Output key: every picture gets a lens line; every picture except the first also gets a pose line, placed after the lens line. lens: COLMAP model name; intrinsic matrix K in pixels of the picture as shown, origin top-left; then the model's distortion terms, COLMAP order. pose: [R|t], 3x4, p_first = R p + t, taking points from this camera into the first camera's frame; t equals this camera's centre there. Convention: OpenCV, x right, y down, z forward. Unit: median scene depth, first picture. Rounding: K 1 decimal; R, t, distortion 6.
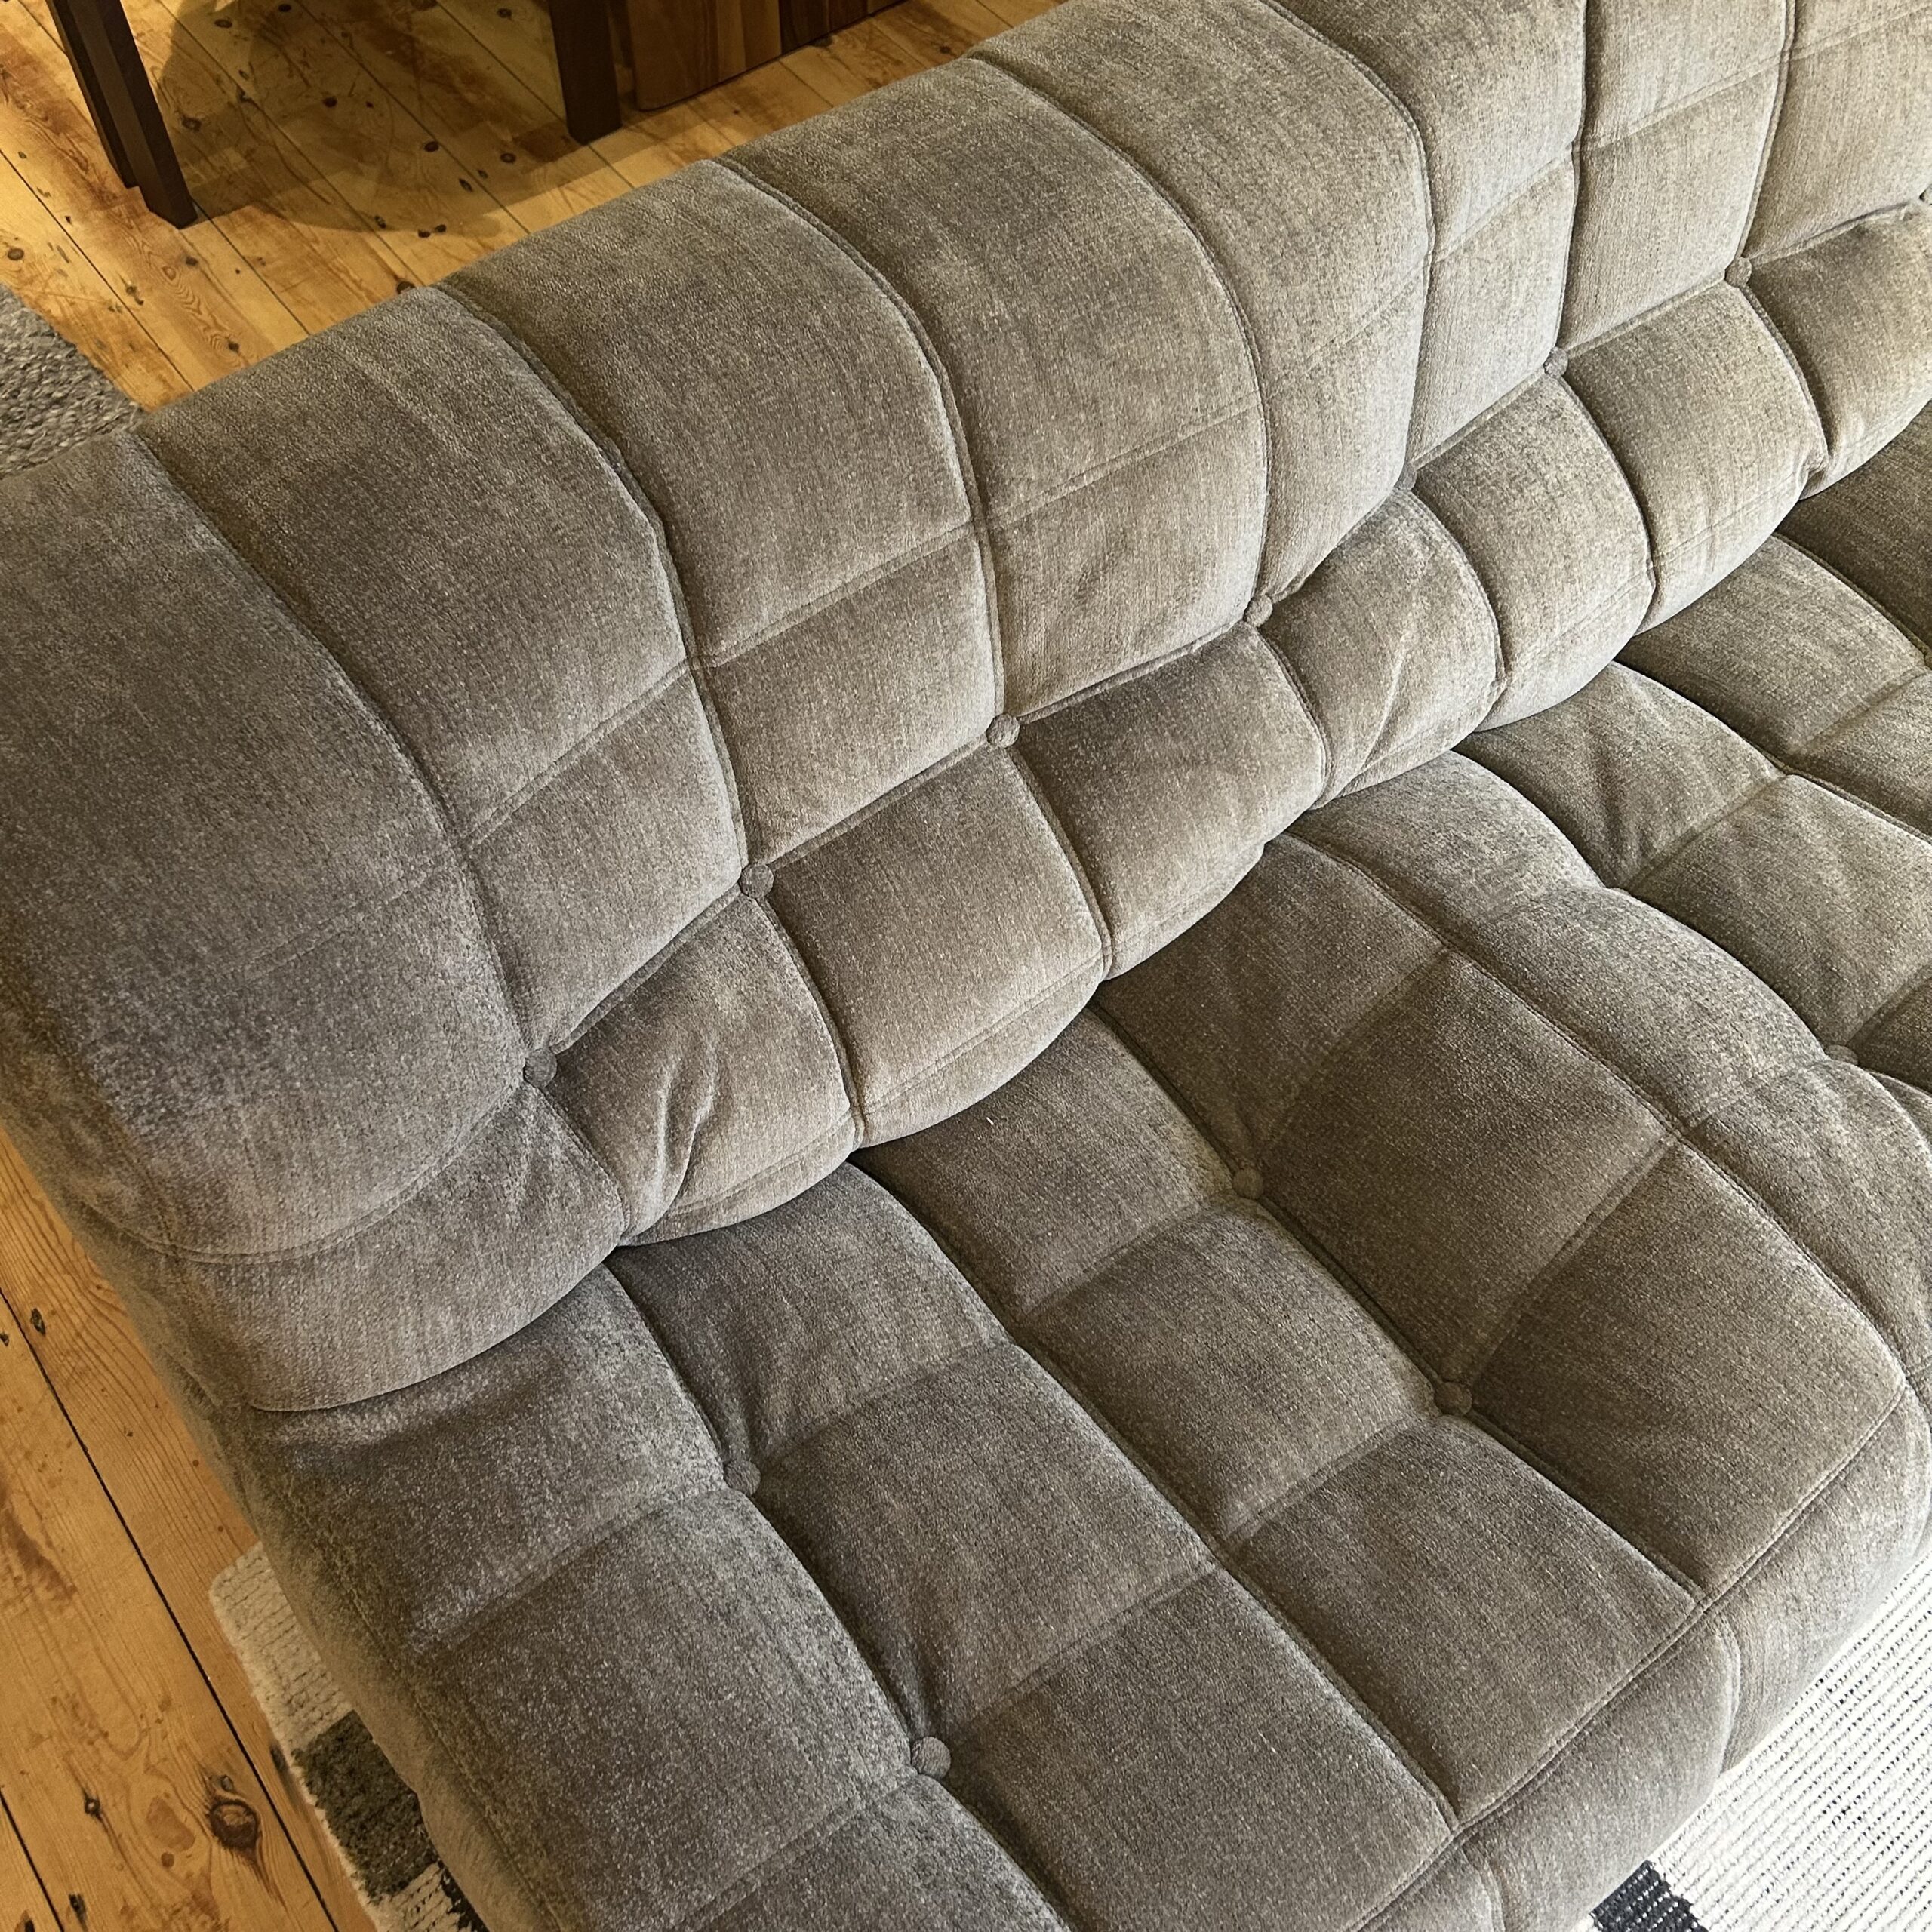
lens RADIAL K [[1905.7, 0, 894.2], [0, 1905.7, 969.1], [0, 0, 1]] dist [0.110558, -0.160115]
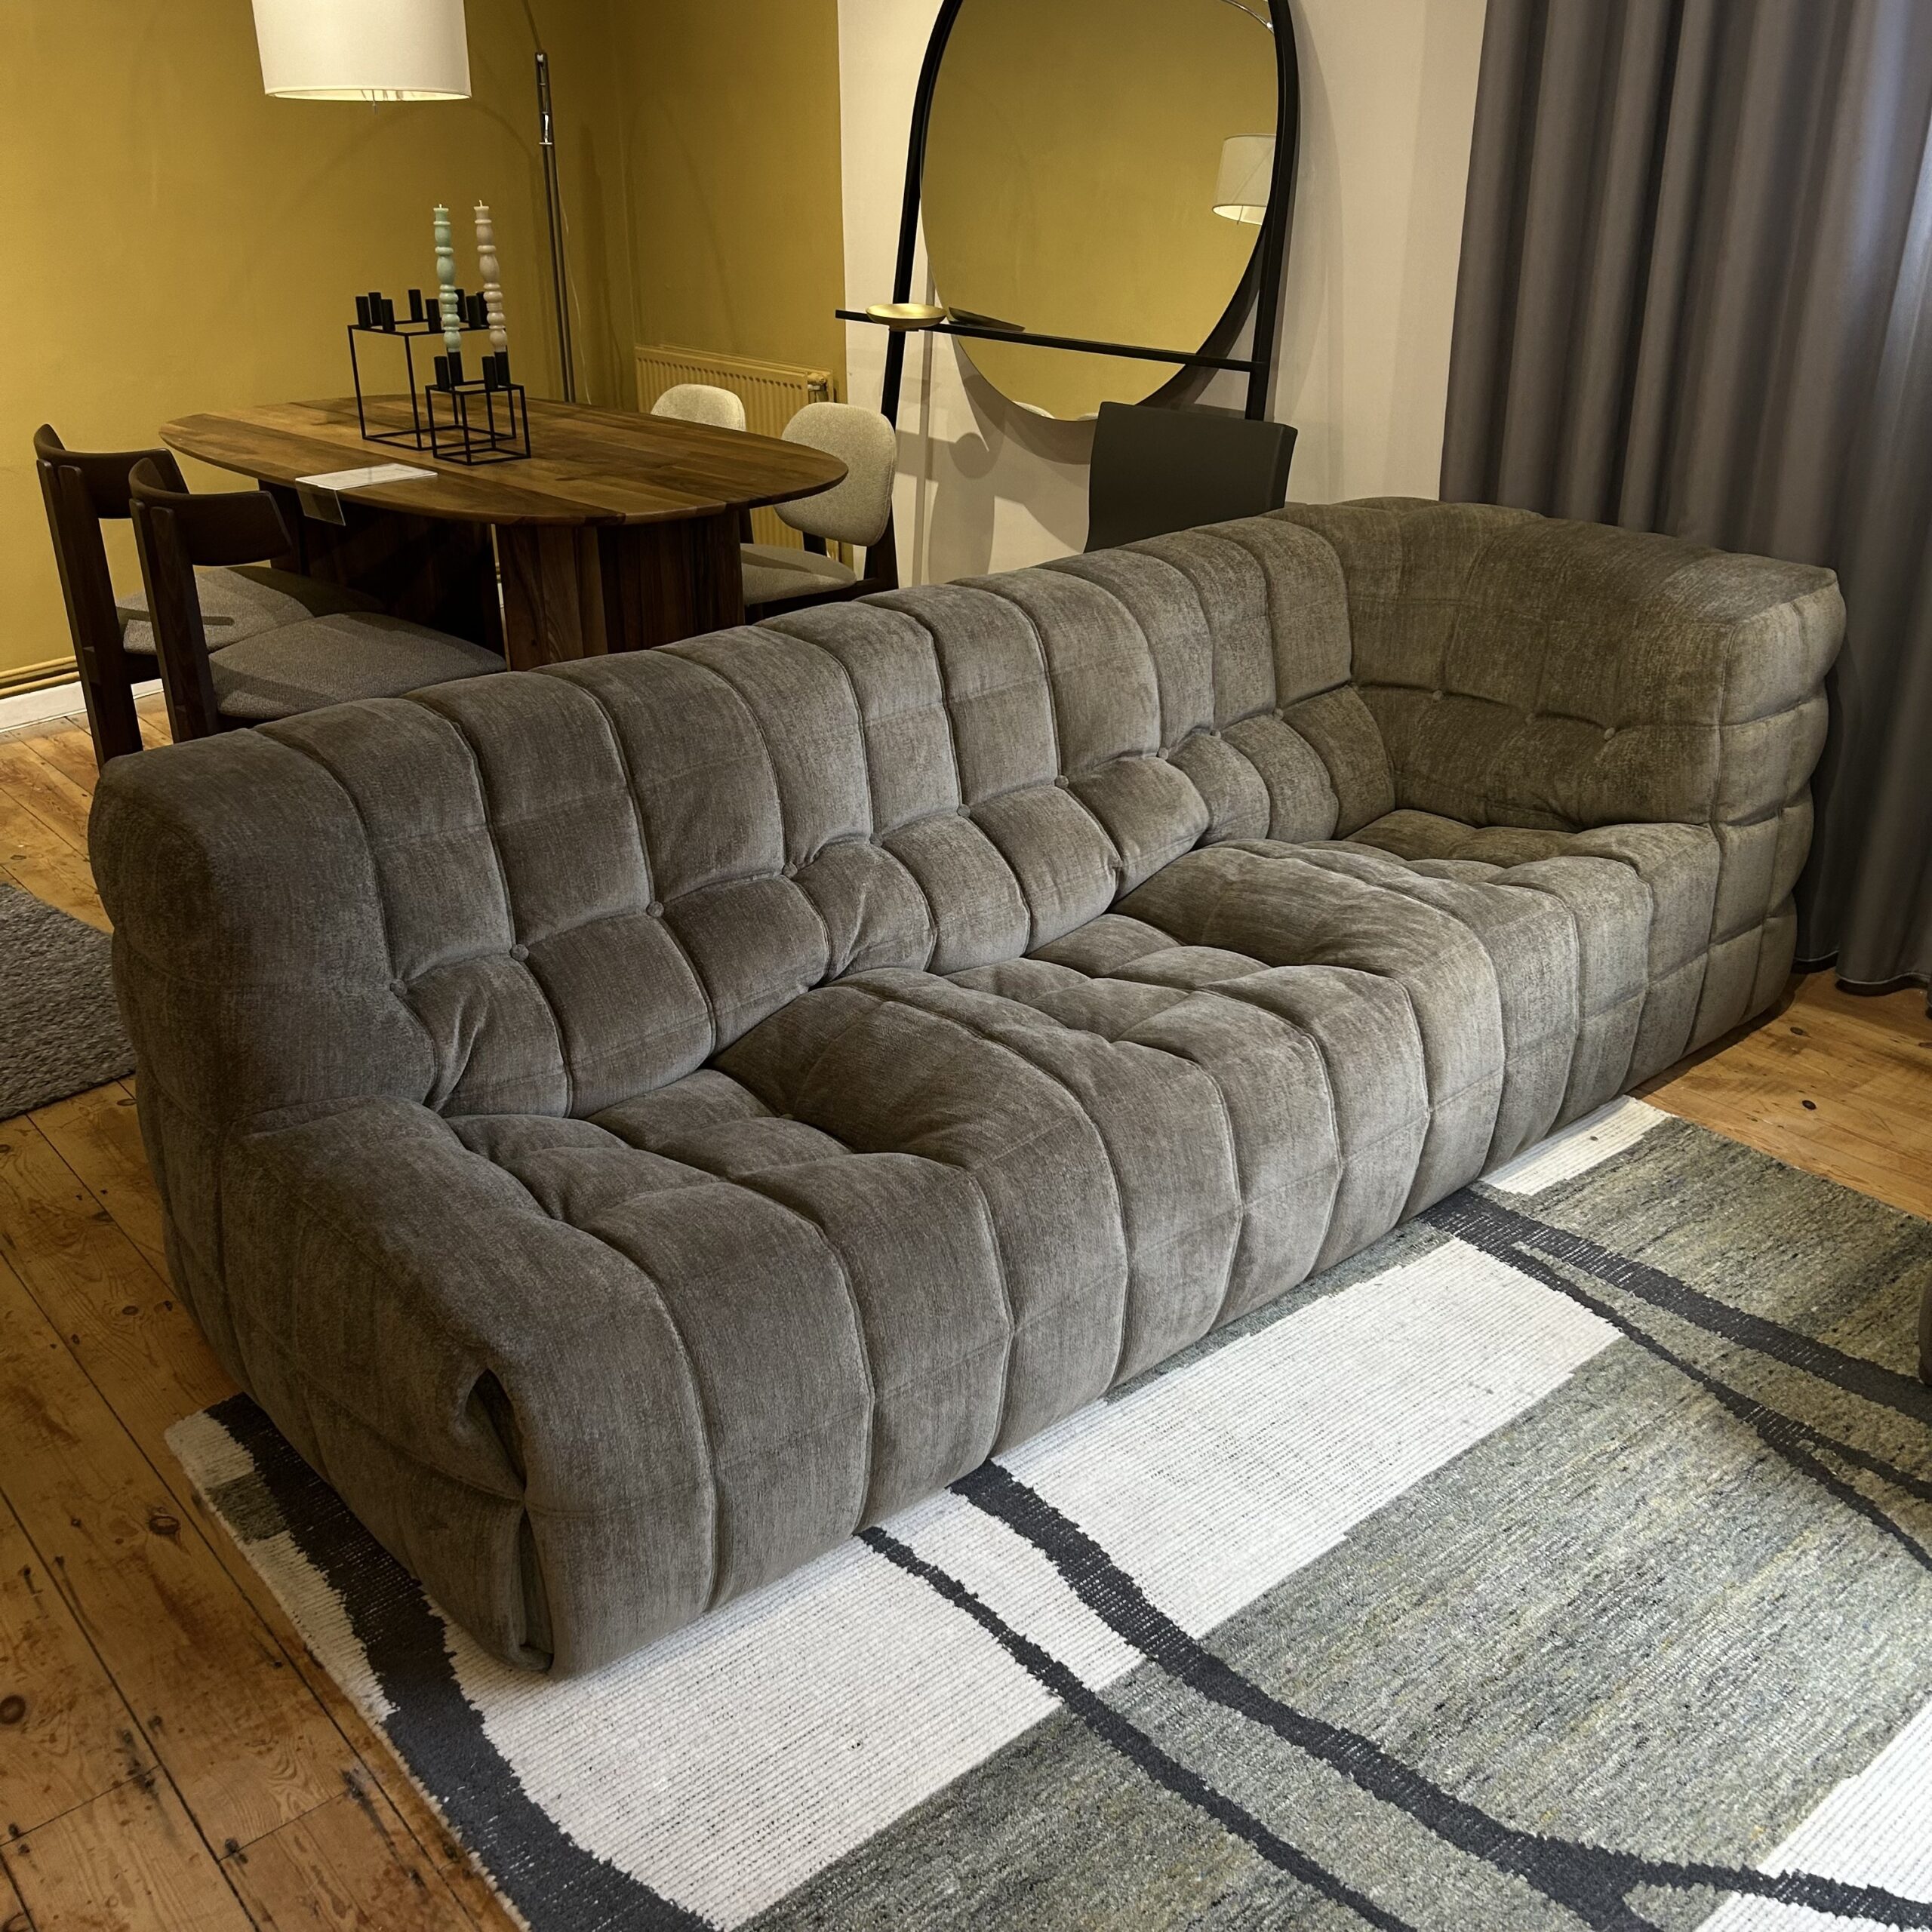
lens RADIAL K [[1943.5, 0, 901.4], [0, 1943.5, 967.3], [0, 0, 1]] dist [0.095782, -0.196261]
pose [[0.999249, -0.031398, 0.022704, 0.269383], [0.038696, 0.838496, -0.543532, 1.051041], [-0.001971, 0.544003, 0.839081, -0.672409]]
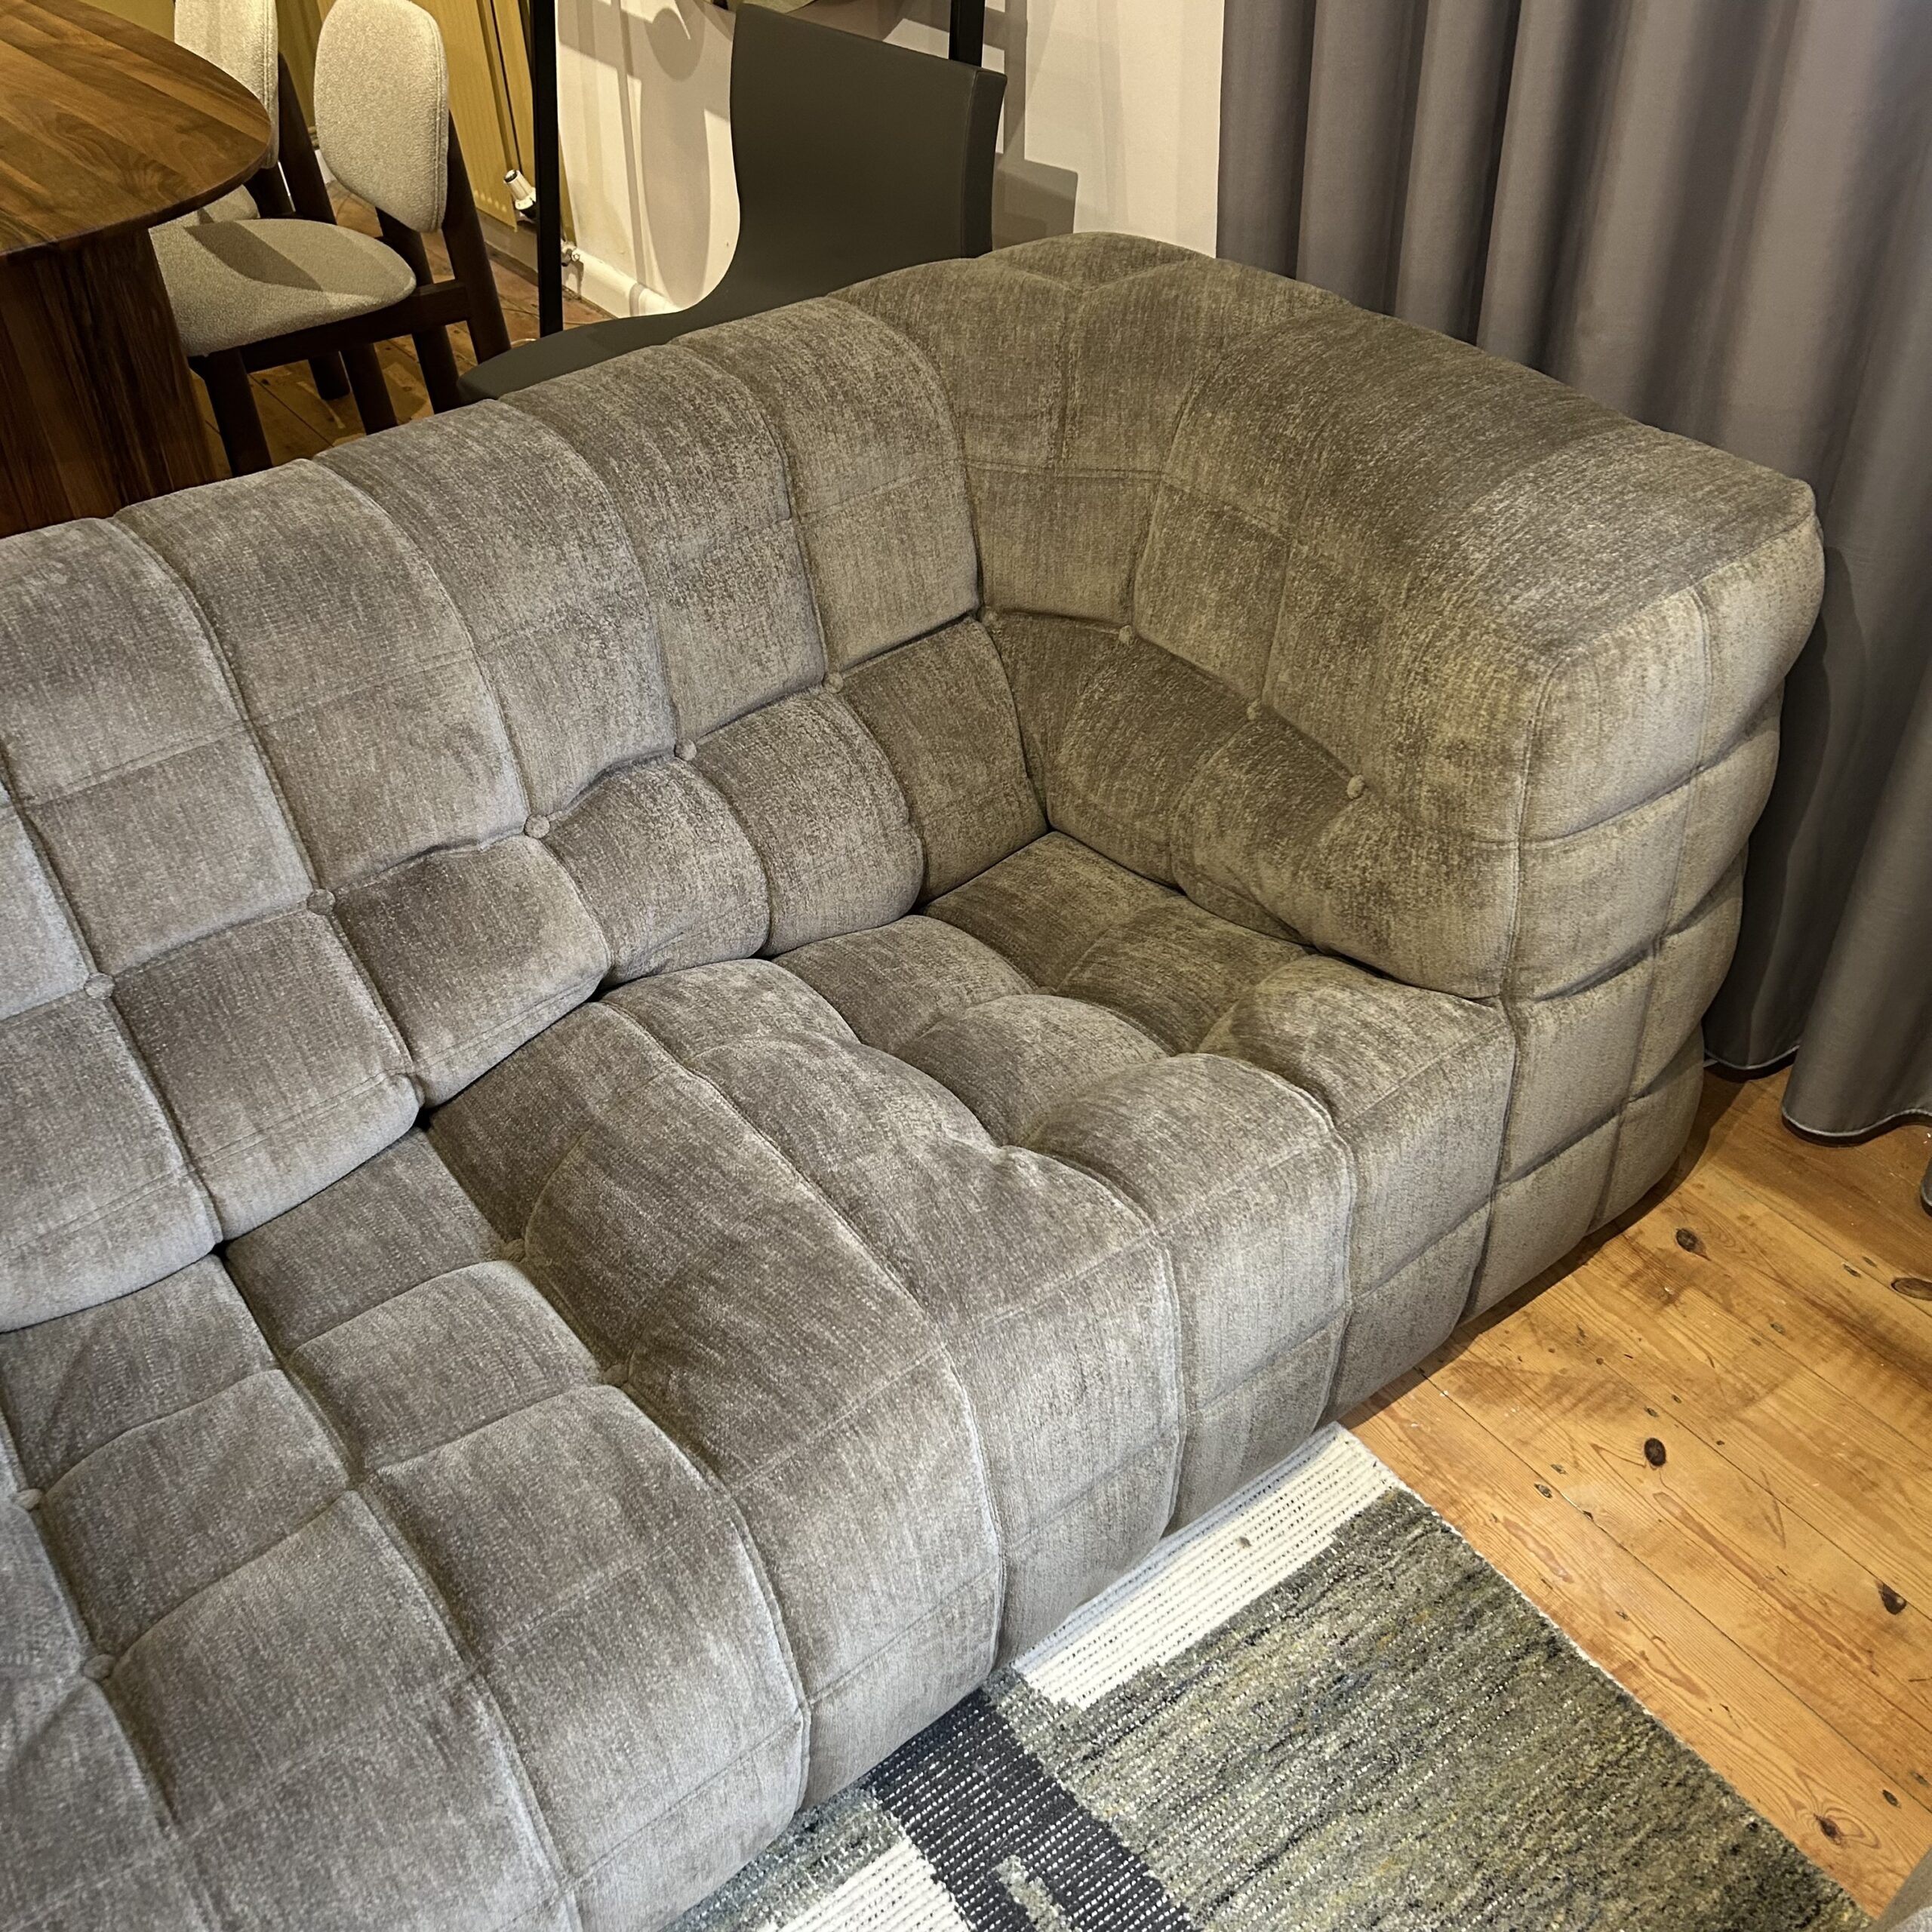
lens RADIAL K [[1905.2, 0, 920.1], [0, 1905.2, 941.3], [0, 0, 1]] dist [0.106996, -0.202793]
pose [[0.997849, -0.019858, -0.062478, 1.016378], [-0.000584, 0.950289, -0.311369, -0.006549], [0.065555, 0.310736, 0.948233, 0.013715]]
